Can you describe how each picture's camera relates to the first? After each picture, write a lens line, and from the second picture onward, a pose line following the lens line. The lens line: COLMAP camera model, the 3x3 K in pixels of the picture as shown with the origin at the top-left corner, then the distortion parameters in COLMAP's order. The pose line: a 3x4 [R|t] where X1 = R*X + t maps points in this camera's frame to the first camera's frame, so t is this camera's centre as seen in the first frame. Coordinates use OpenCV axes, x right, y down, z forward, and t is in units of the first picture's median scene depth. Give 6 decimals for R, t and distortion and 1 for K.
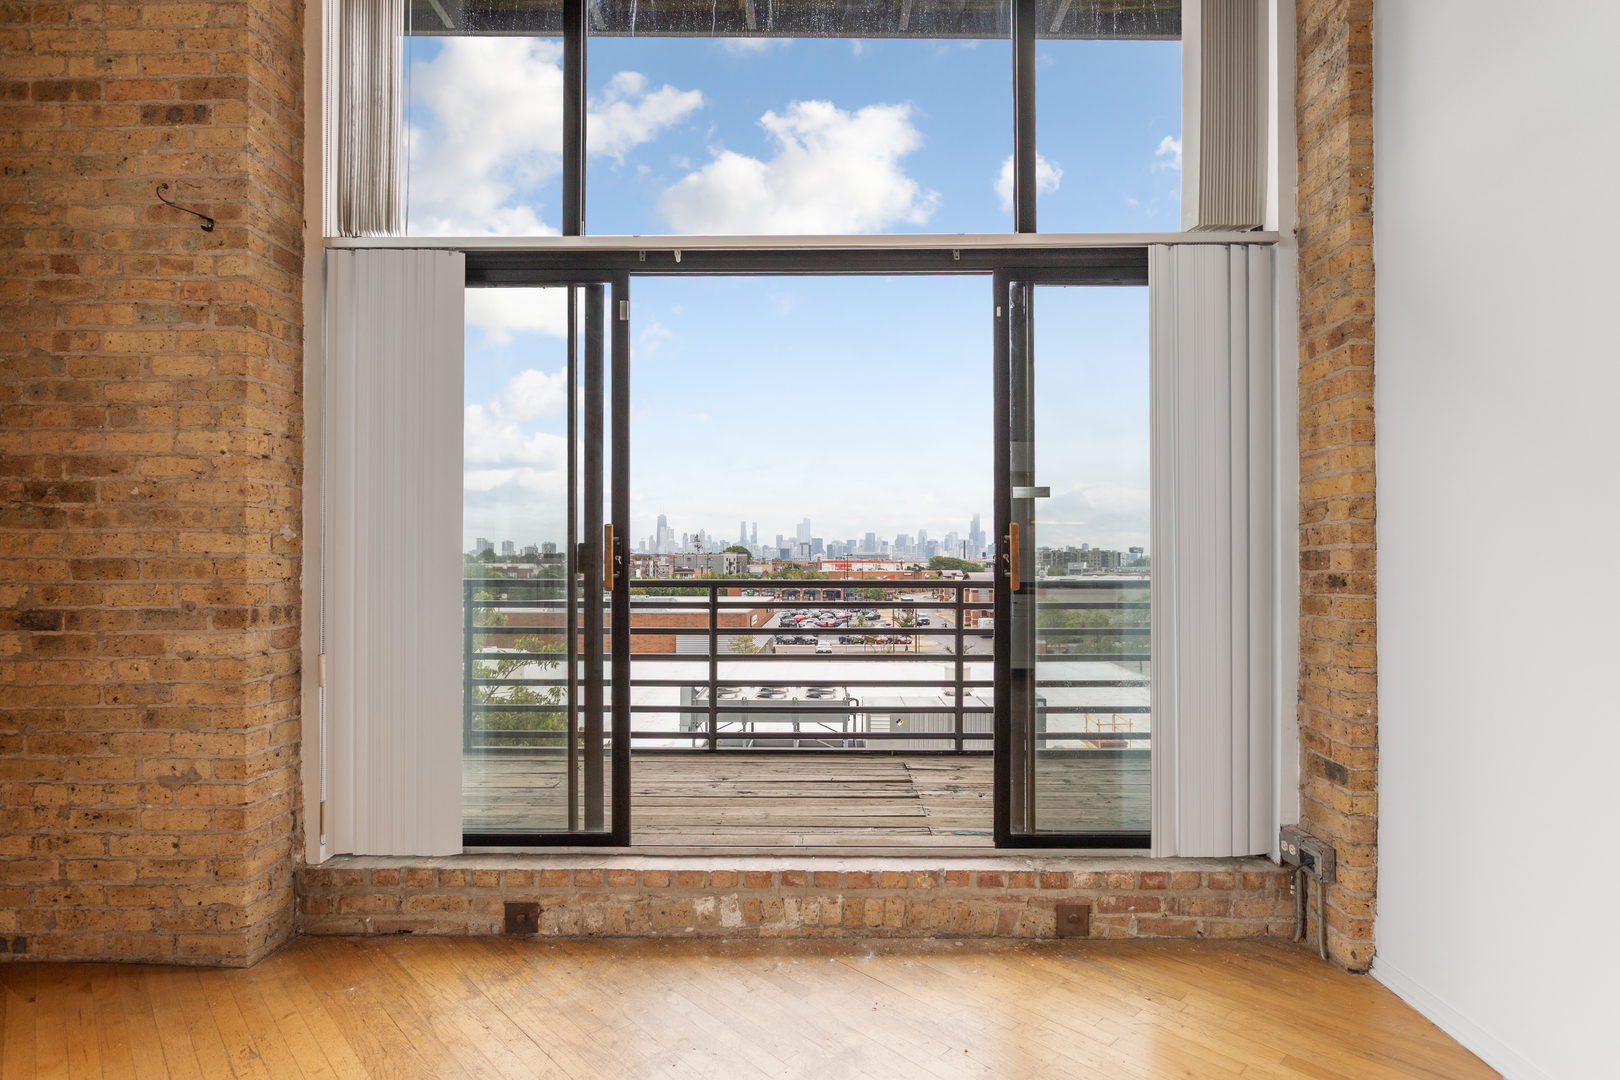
lens RADIAL K [[781.6, 0, 790.3], [0, 781.6, 560.0], [0, 0, 1]] dist [-0.008831, 0.002444]
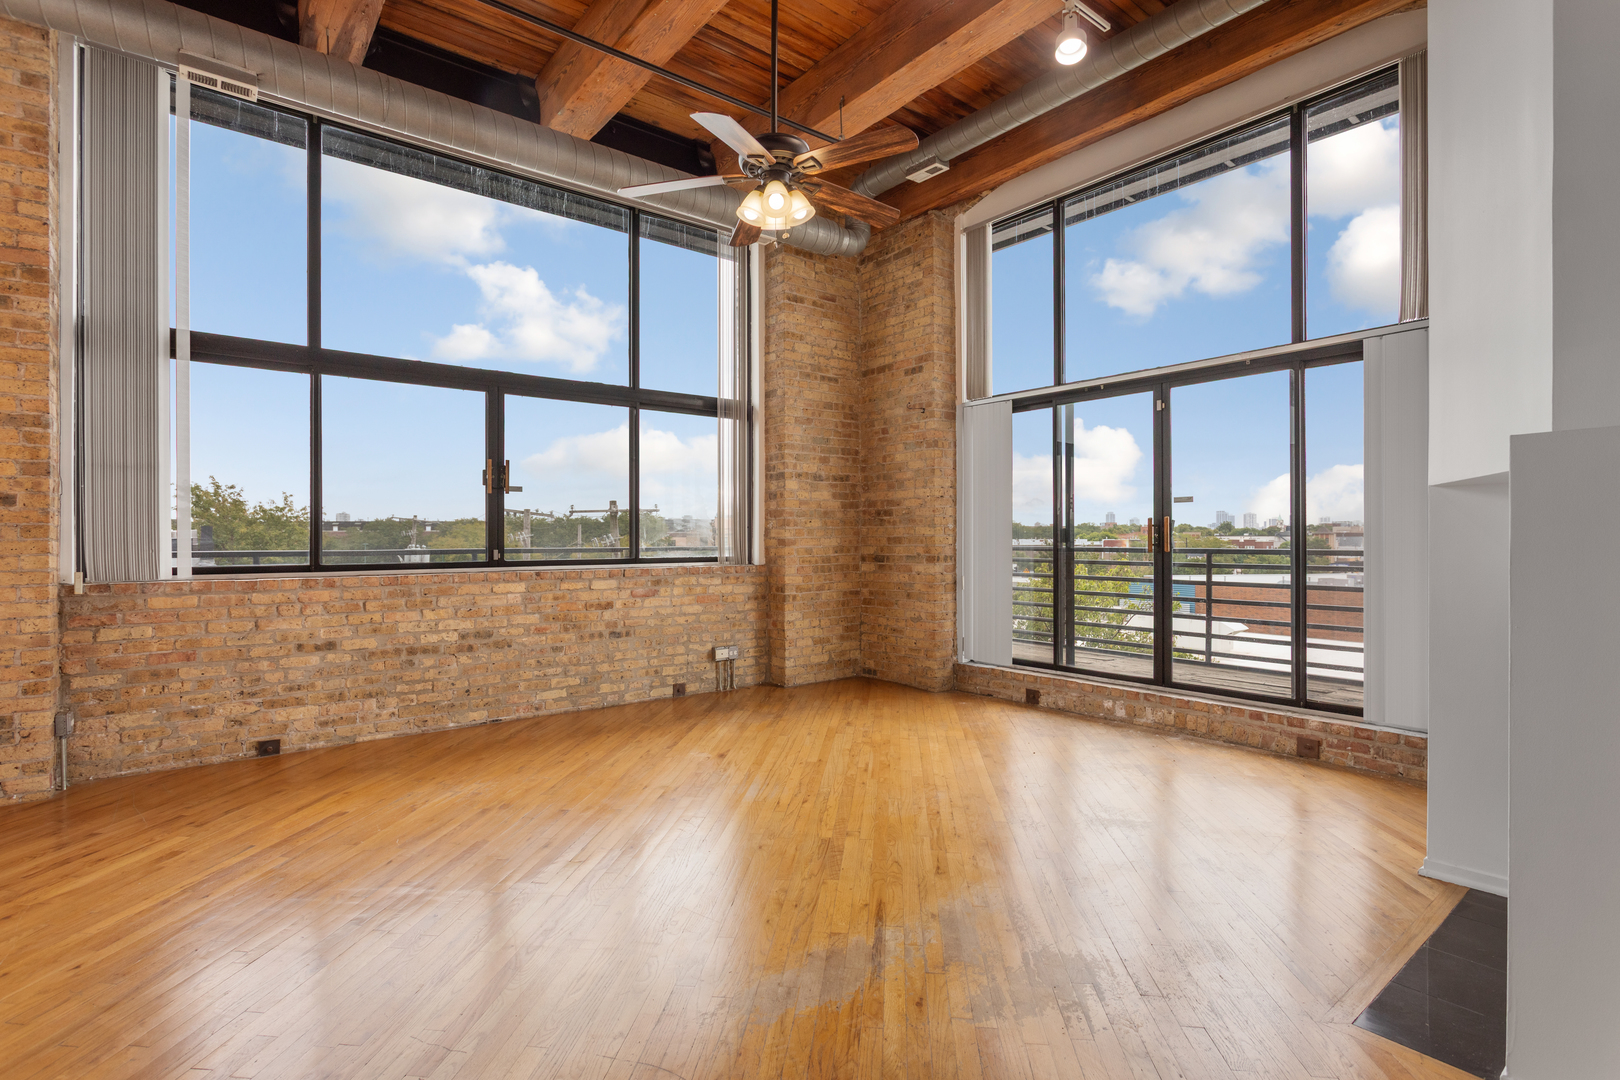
lens RADIAL K [[781.6, 0, 814.9], [0, 781.6, 538.3], [0, 0, 1]] dist [-0.008831, 0.002444]
pose [[0.635526, -0.001183, -0.772079, 1.018791], [0.006100, 0.999975, 0.003489, -0.007021], [0.772056, -0.006927, 0.635517, -0.931060]]
